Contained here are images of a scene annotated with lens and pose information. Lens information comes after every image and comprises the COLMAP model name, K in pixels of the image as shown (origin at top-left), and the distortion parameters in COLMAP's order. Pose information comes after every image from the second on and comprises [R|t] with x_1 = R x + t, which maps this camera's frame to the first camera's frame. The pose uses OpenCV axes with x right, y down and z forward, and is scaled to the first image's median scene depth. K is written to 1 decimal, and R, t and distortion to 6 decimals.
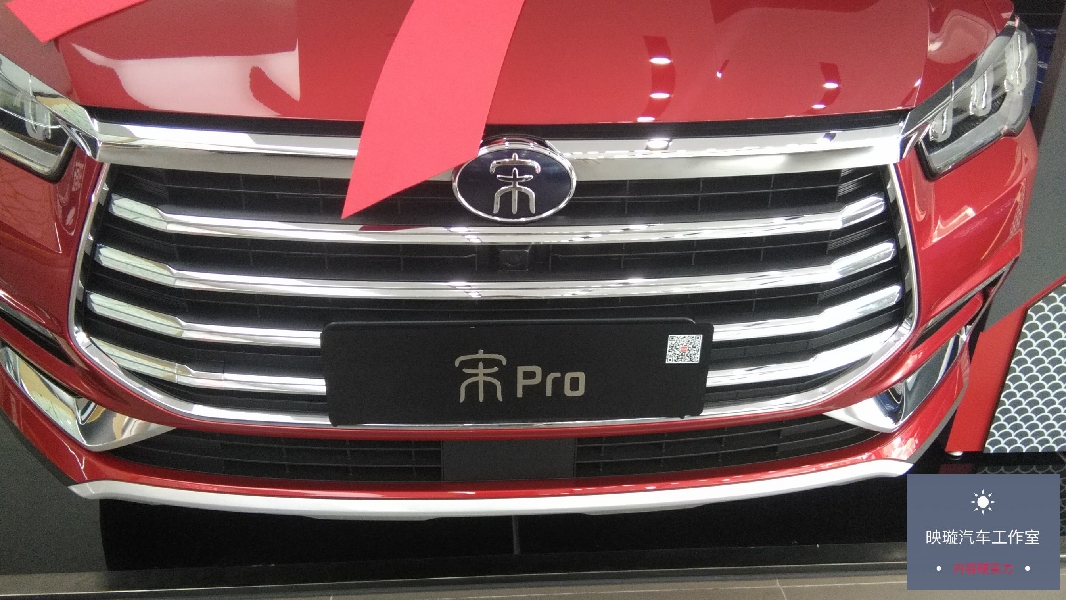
lens RADIAL K [[810.8, 0, 533.0], [0, 810.8, 300.0], [0, 0, 1]] dist [0.004151, -0.002992]
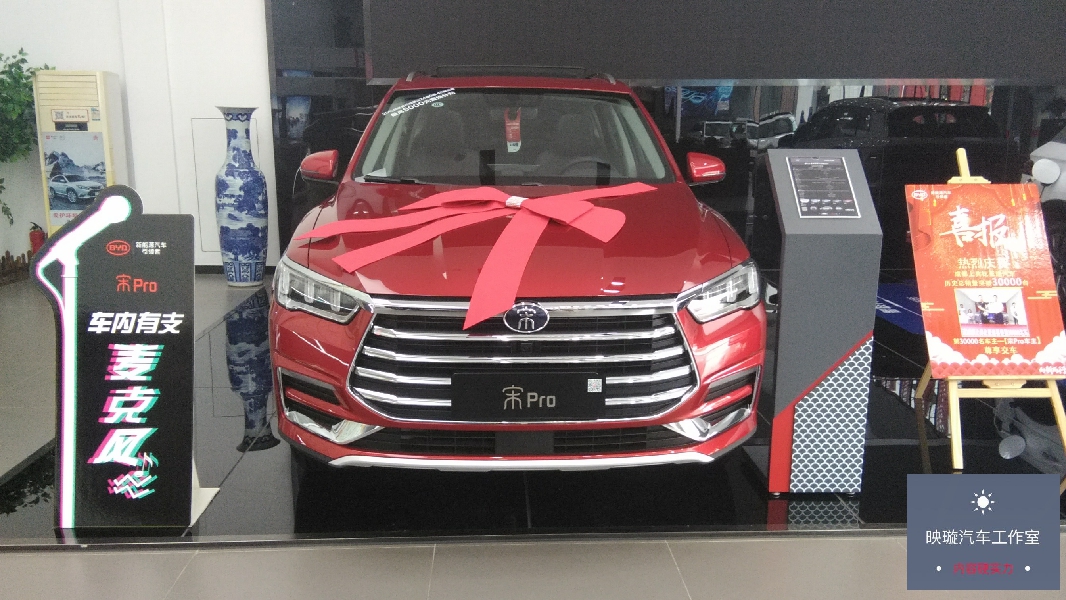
lens RADIAL K [[810.8, 0, 533.0], [0, 810.8, 300.0], [0, 0, 1]] dist [0.004151, -0.002992]
pose [[0.999678, -0.011511, -0.022603, 0.058580], [0.003740, 0.948247, -0.317511, 0.621943], [0.025088, 0.317325, 0.947985, -1.493323]]
